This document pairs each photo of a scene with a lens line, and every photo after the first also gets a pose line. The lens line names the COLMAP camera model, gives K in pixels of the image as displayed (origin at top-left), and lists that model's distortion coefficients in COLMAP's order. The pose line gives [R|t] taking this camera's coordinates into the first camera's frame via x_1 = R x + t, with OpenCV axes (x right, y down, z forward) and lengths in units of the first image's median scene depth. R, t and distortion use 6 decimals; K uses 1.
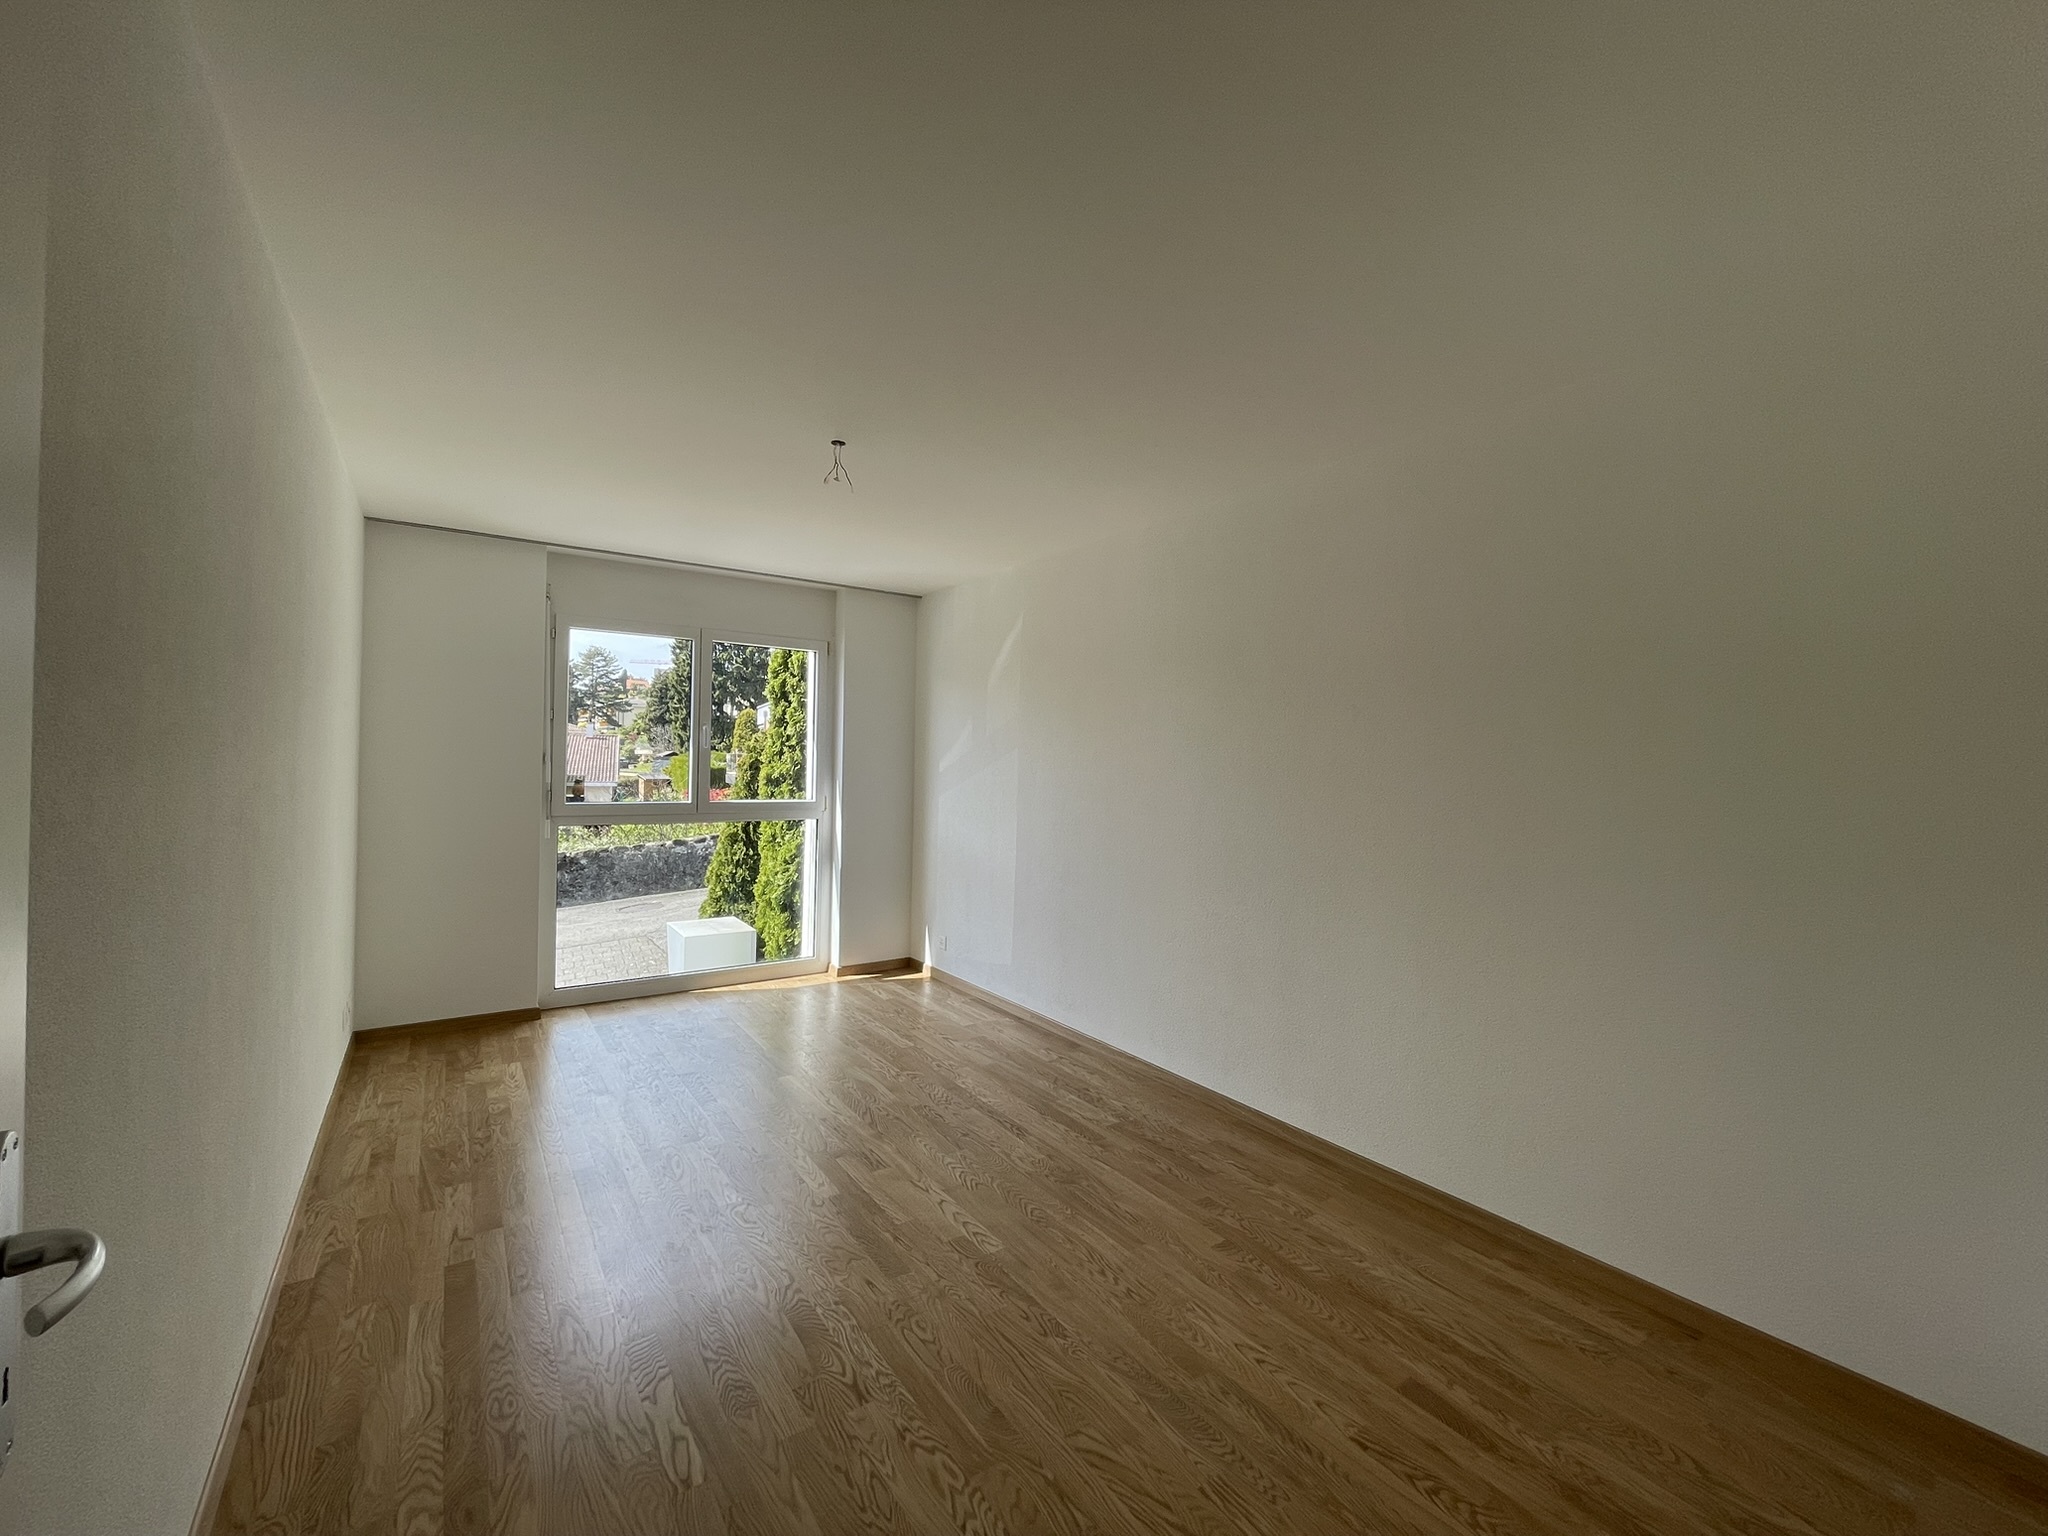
lens RADIAL K [[834.4, 0, 1021.5], [0, 834.4, 774.8], [0, 0, 1]] dist [-0.000610, 0.001224]
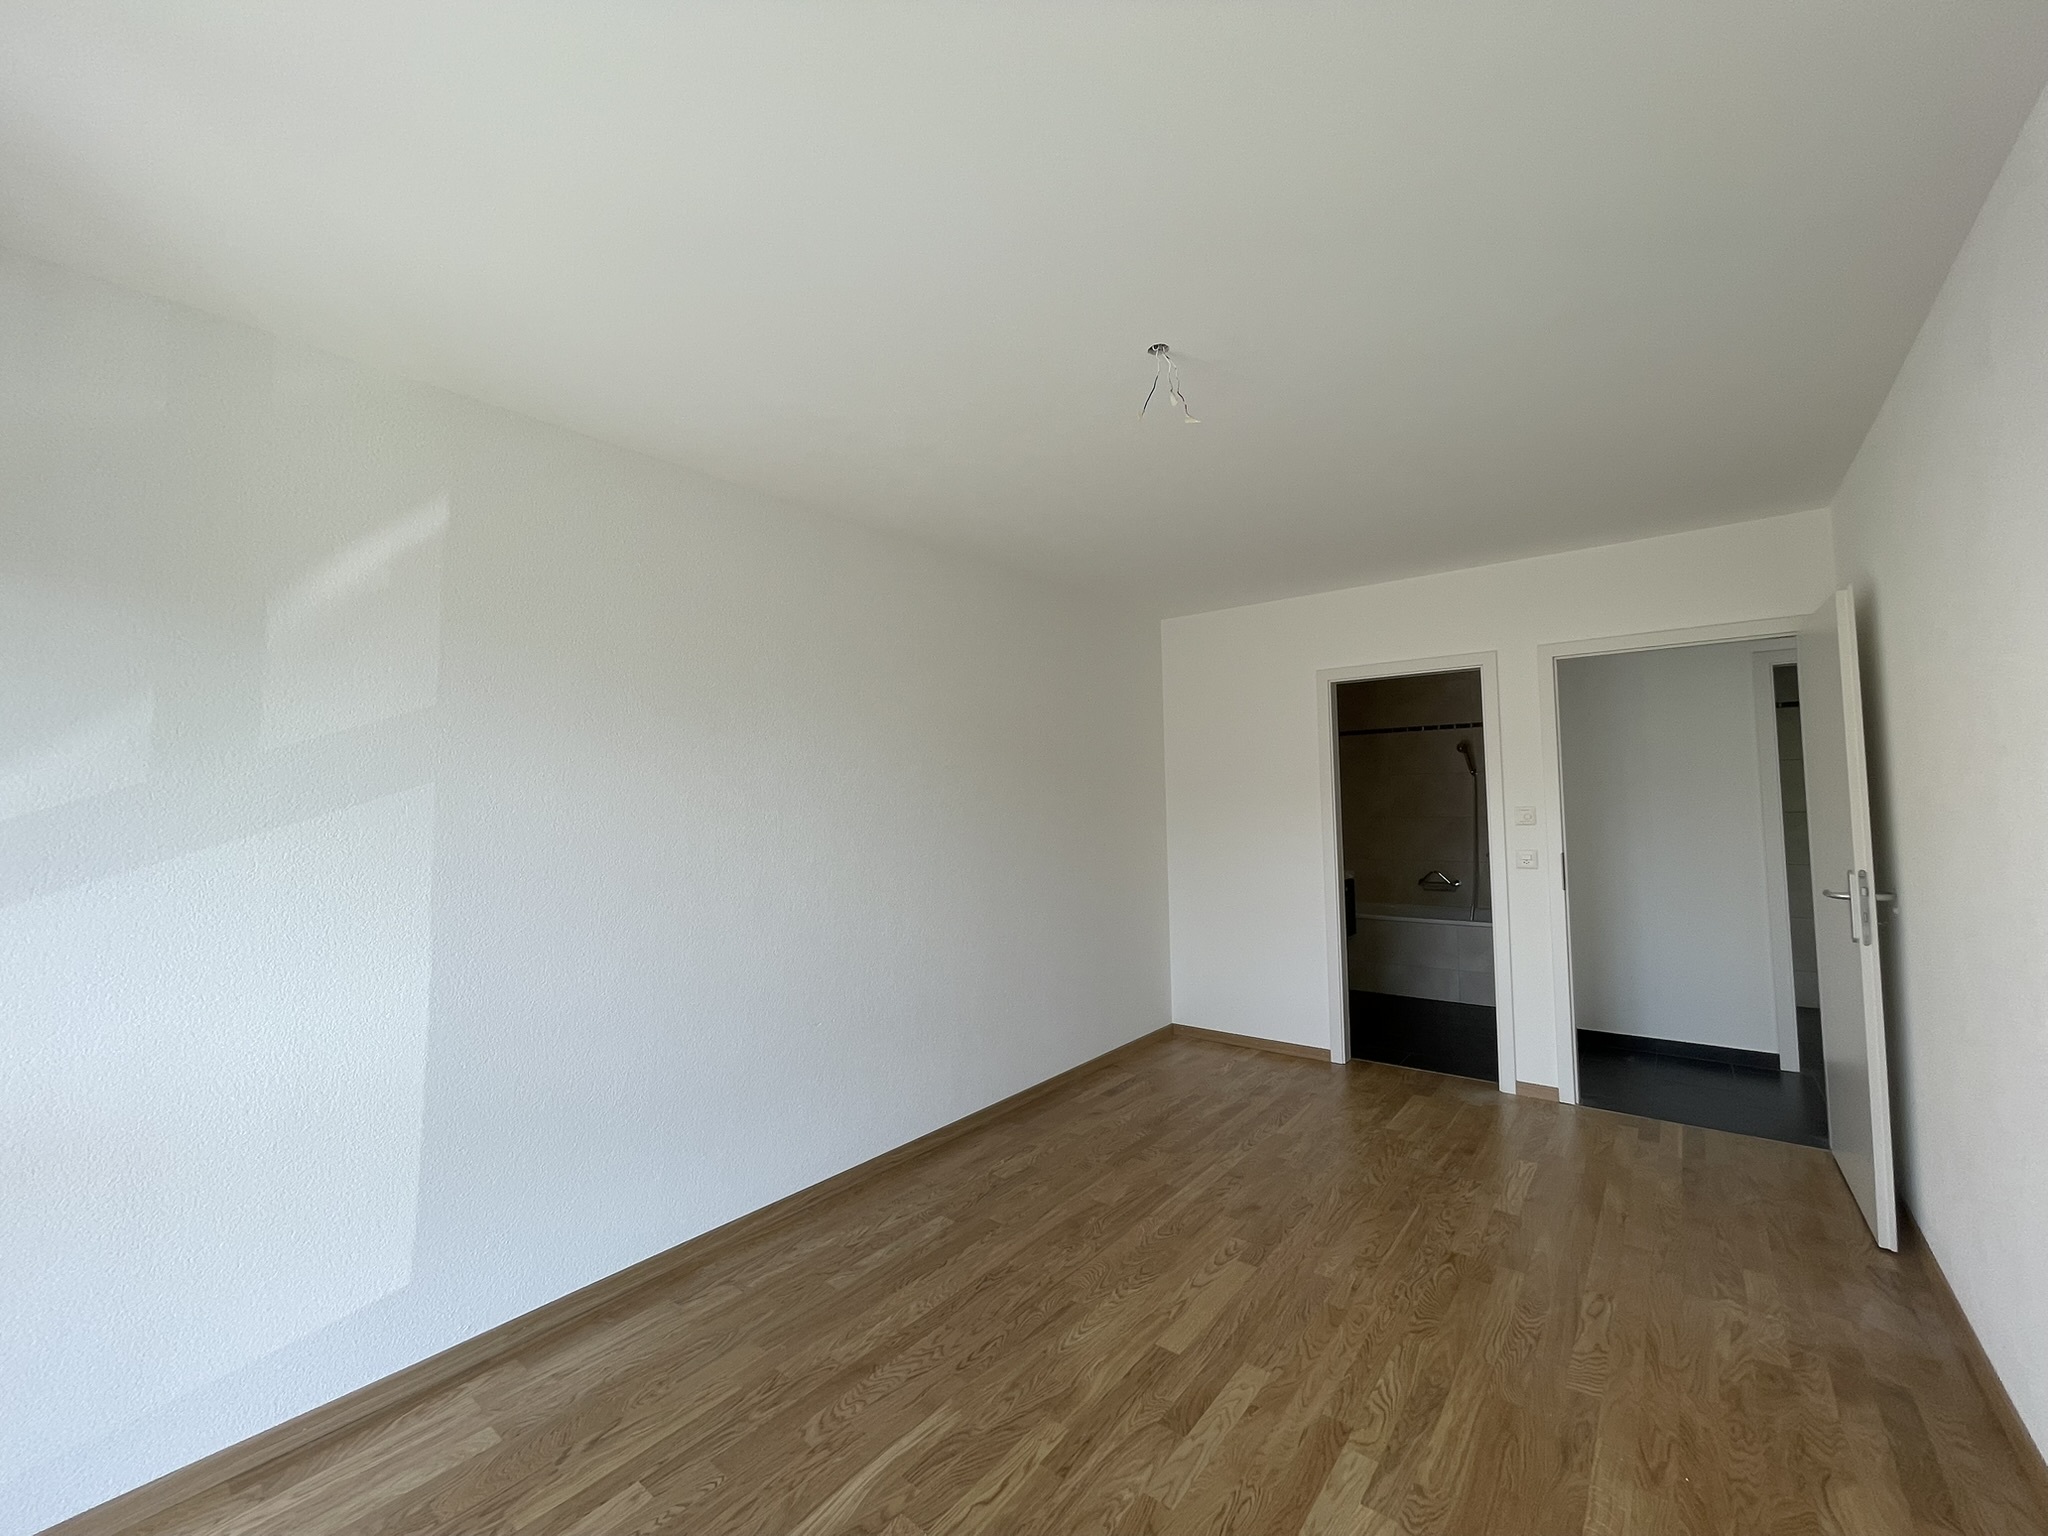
lens RADIAL K [[834.4, 0, 1018.6], [0, 834.4, 754.7], [0, 0, 1]] dist [-0.000610, 0.001224]
pose [[-0.275676, 0.042133, 0.960327, -0.653757], [0.032678, 0.998872, -0.034444, -0.027361], [-0.960695, 0.021886, -0.276742, 0.992457]]
